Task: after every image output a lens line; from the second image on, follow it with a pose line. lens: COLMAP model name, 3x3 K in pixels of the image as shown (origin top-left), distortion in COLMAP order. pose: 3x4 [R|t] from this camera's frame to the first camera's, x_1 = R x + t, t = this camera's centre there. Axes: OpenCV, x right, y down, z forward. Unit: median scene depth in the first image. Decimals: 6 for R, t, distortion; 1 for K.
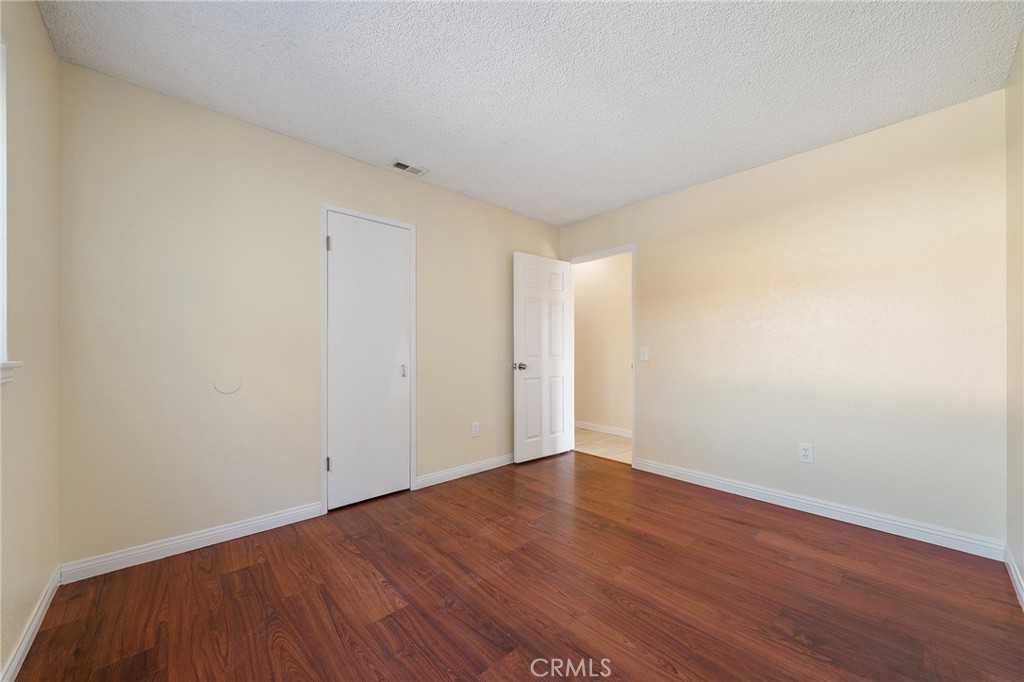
lens RADIAL K [[375.4, 0, 515.0], [0, 375.4, 347.2], [0, 0, 1]] dist [-0.000176, -0.000054]
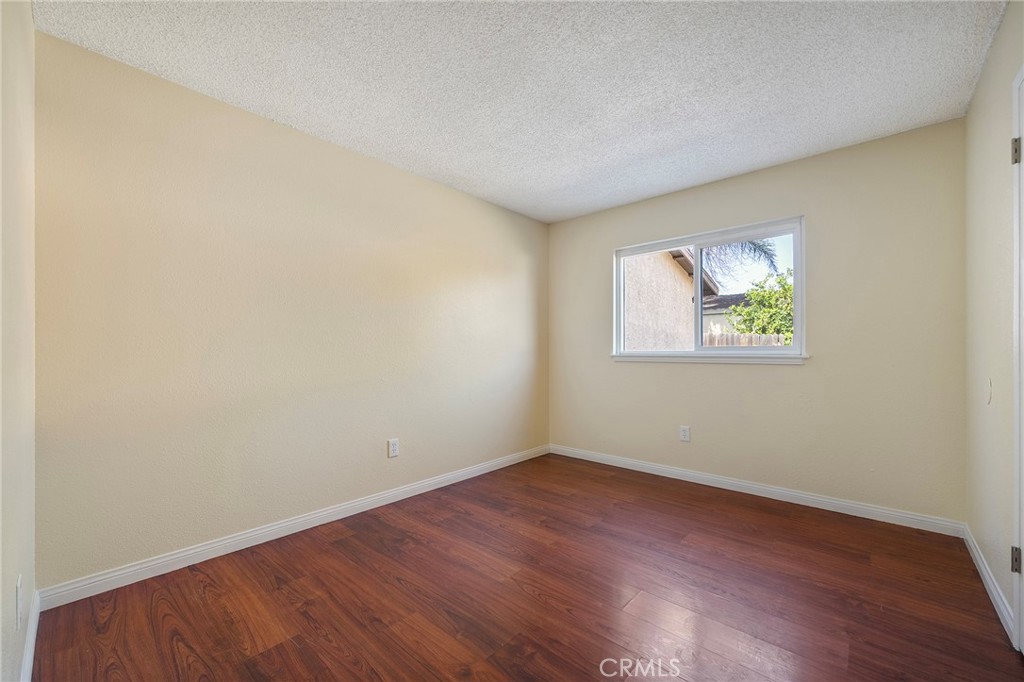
lens RADIAL K [[402.7, 0, 512.6], [0, 402.7, 351.9], [0, 0, 1]] dist [0.000045, 0.000000]
pose [[-0.995962, 0.002575, -0.089738, 0.397828], [0.002902, 0.999990, -0.003518, 0.014151], [0.089728, -0.003764, -0.995959, 2.182120]]
